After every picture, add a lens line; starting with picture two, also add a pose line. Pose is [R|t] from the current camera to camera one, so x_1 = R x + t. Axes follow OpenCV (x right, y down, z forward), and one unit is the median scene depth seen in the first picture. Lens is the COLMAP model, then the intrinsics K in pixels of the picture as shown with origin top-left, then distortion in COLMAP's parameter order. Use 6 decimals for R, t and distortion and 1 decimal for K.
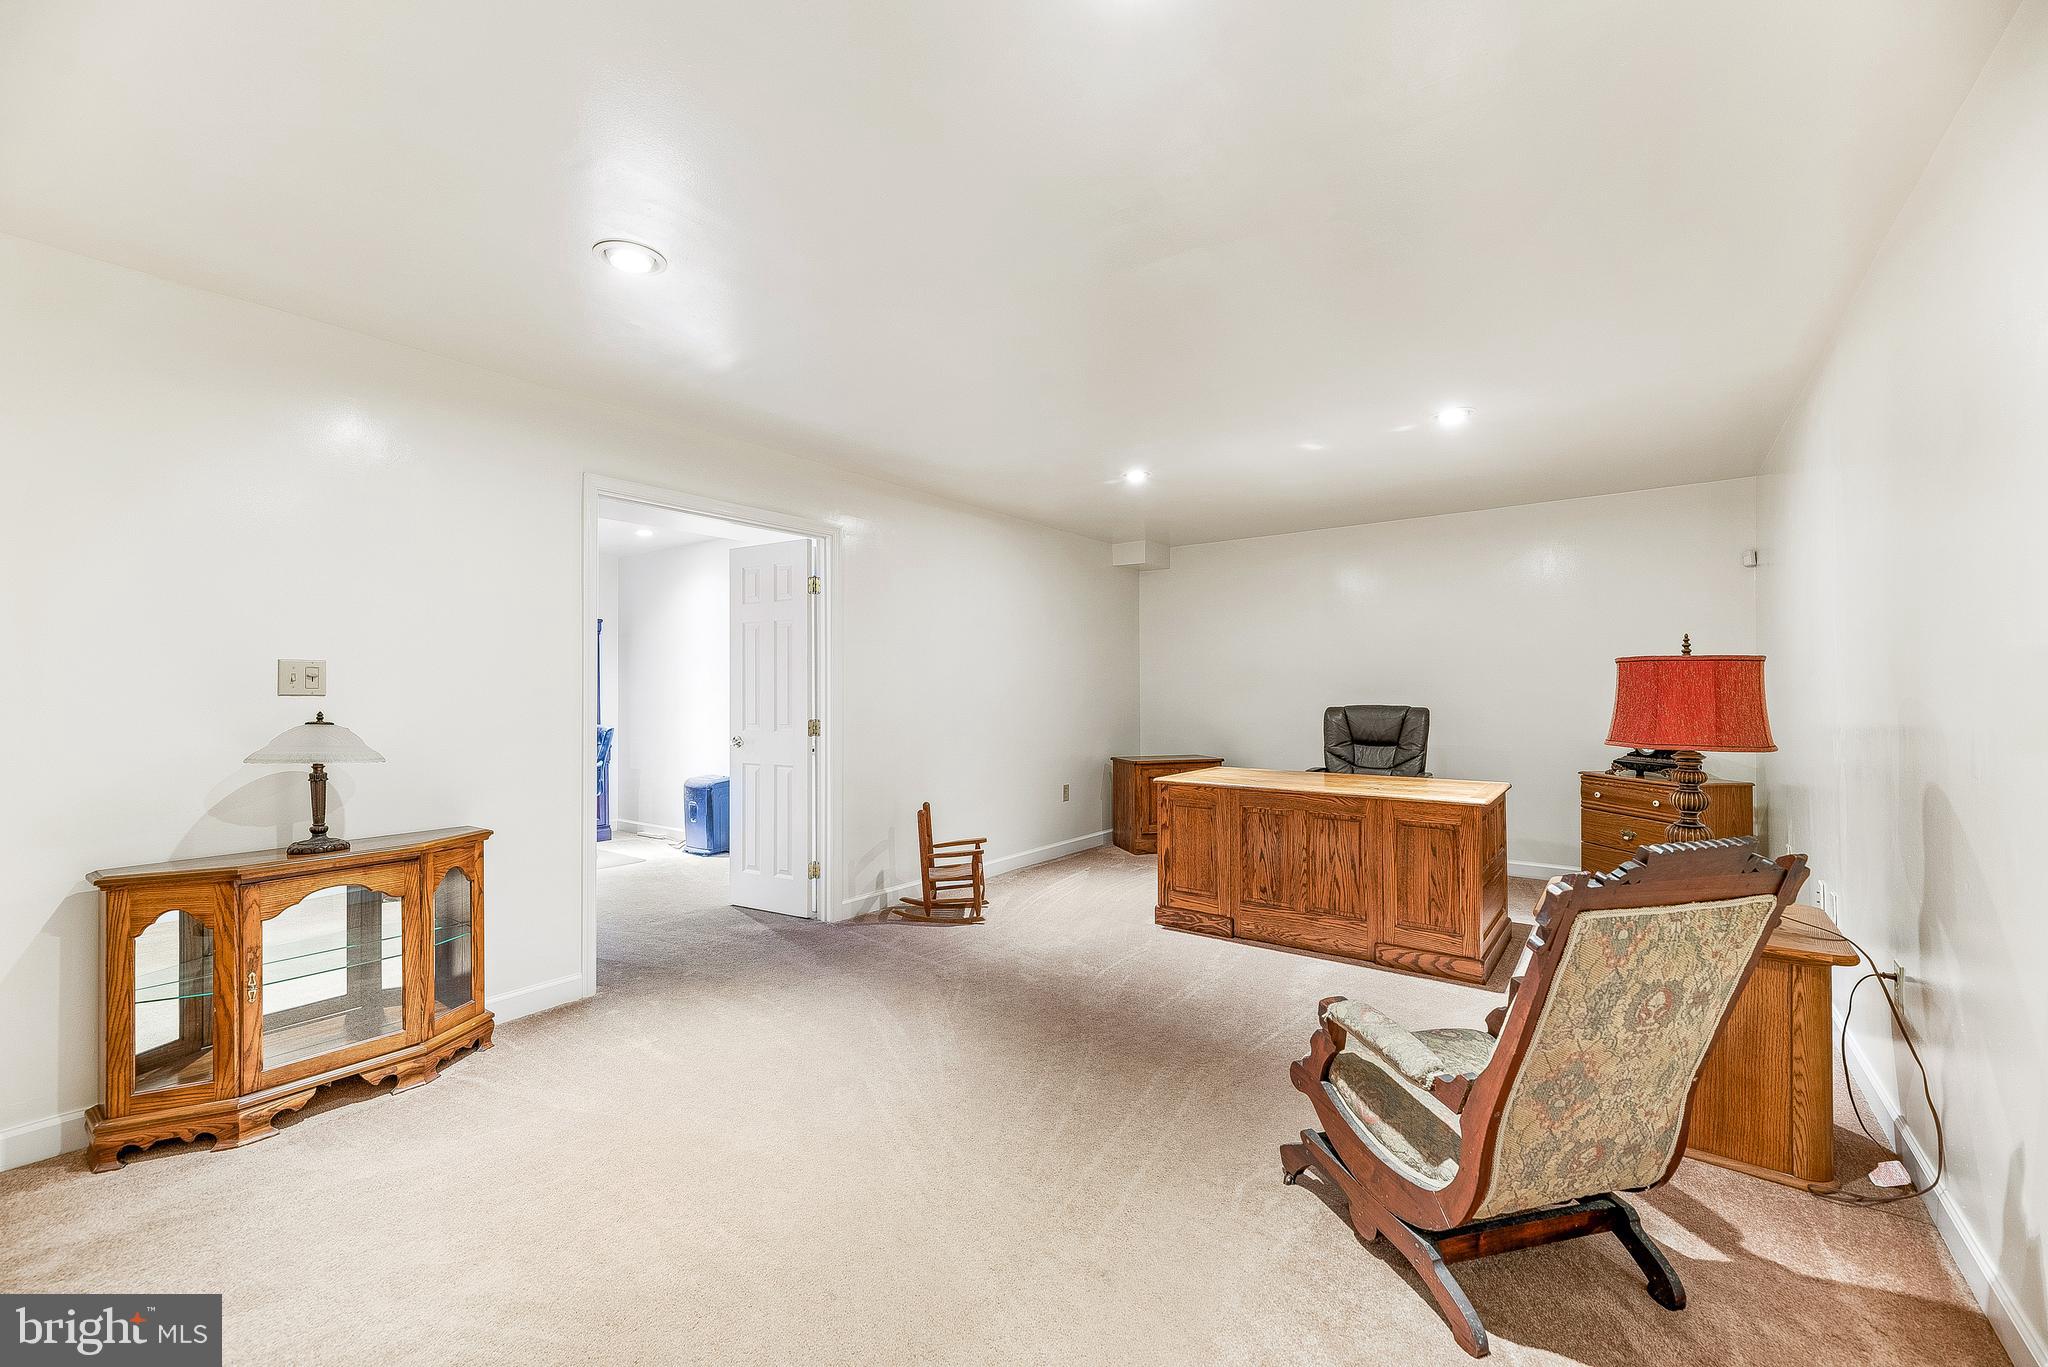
lens RADIAL K [[832.8, 0, 1023.2], [0, 832.8, 691.7], [0, 0, 1]] dist [0.014953, 0.001208]
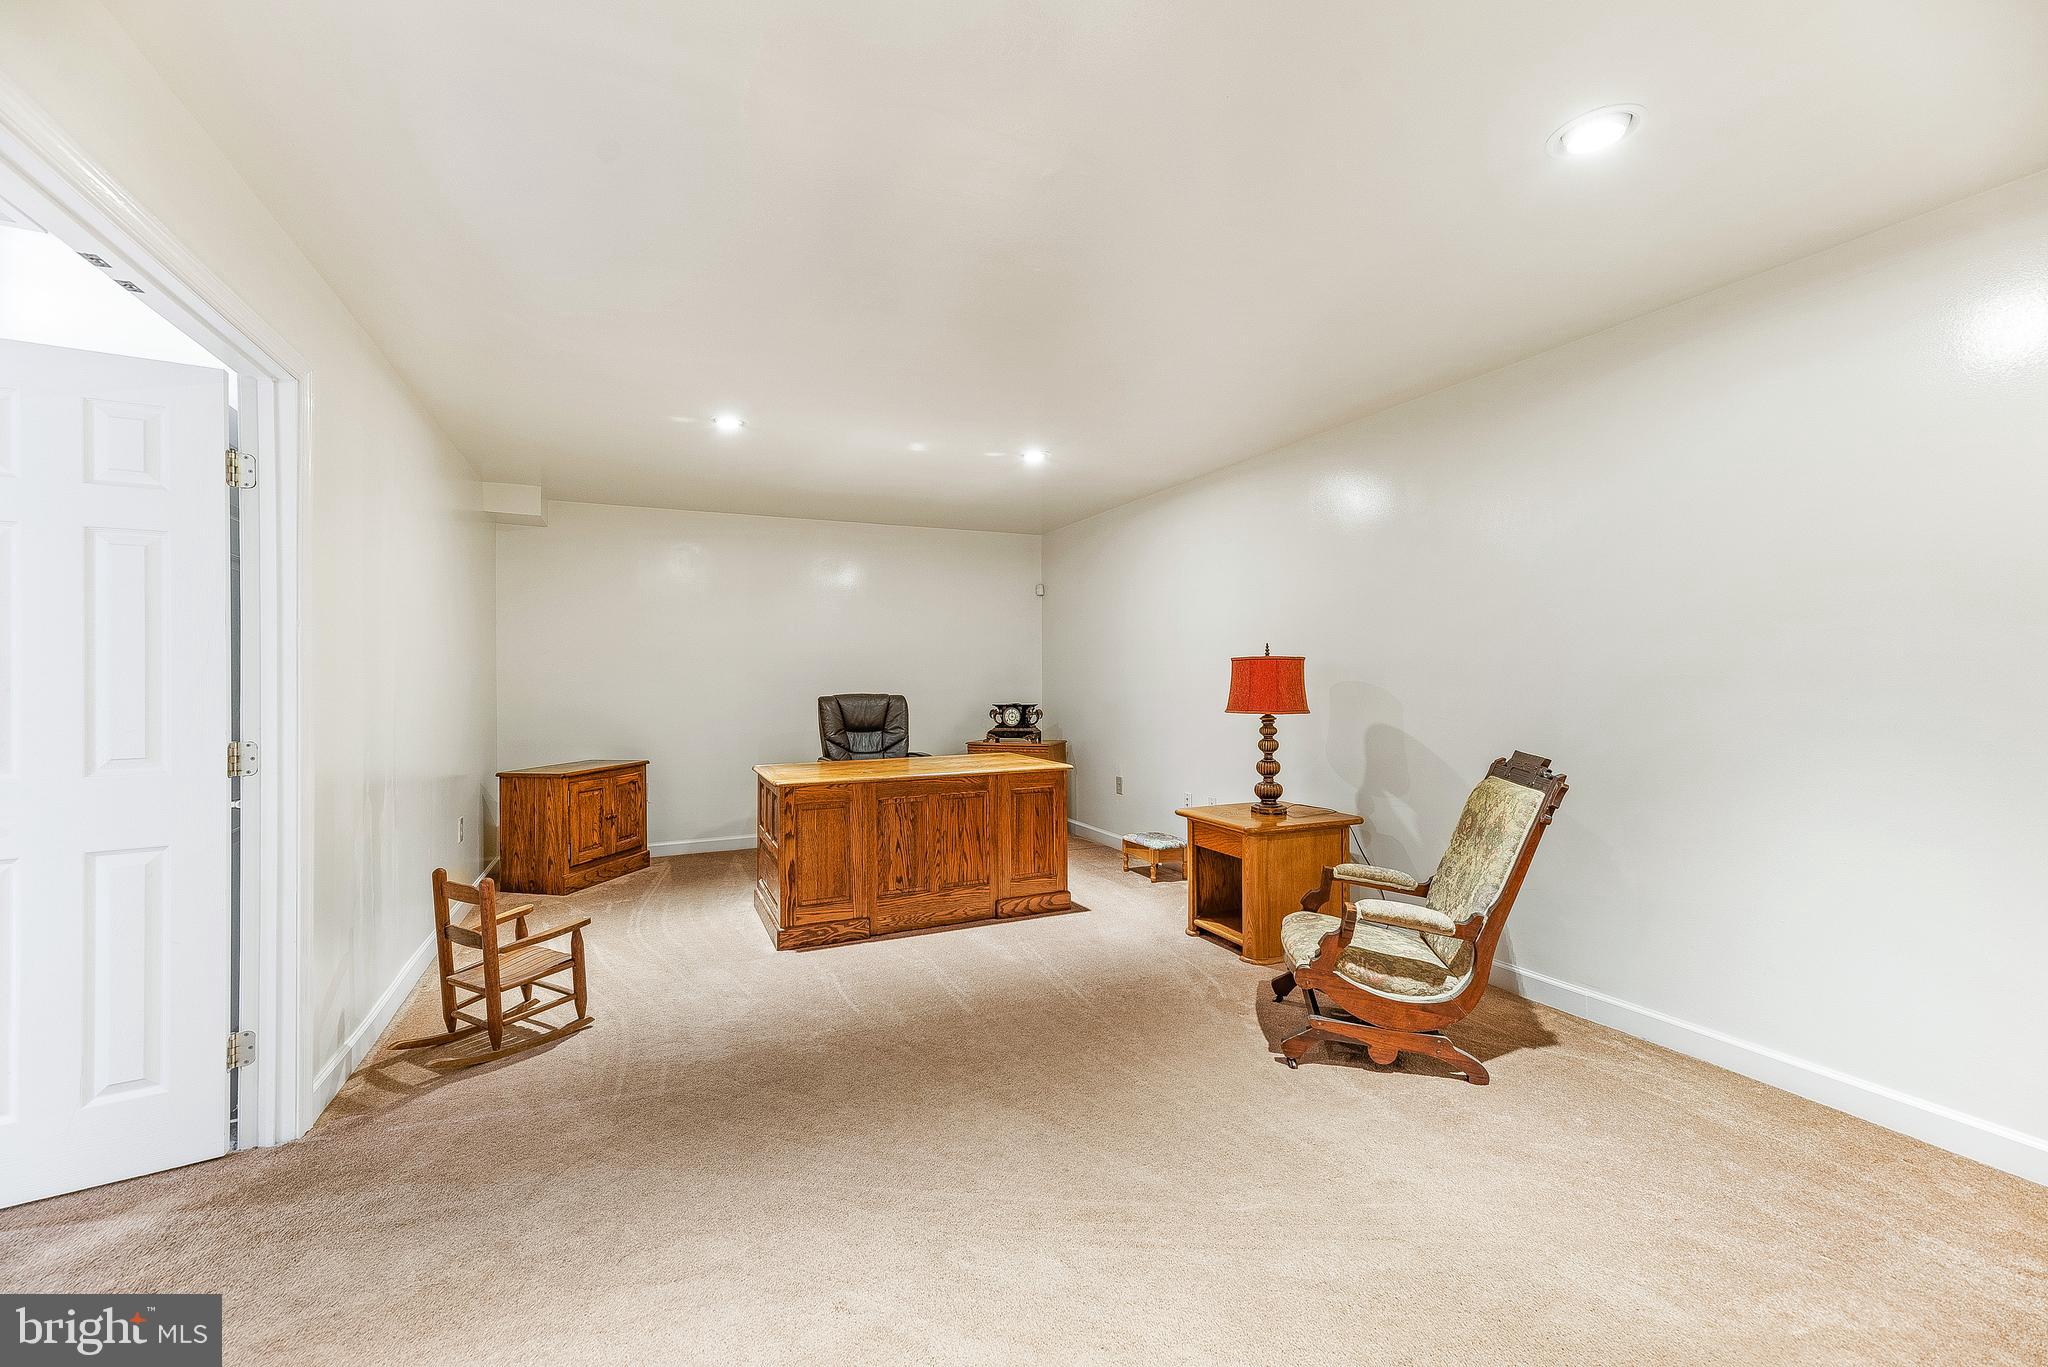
lens RADIAL K [[832.8, 0, 1020.6], [0, 832.8, 673.6], [0, 0, 1]] dist [0.014953, 0.001208]
pose [[0.478285, 0.002253, 0.878202, -0.512690], [0.007016, 0.999955, -0.006386, -0.001418], [-0.878176, 0.009216, 0.478248, 0.389169]]
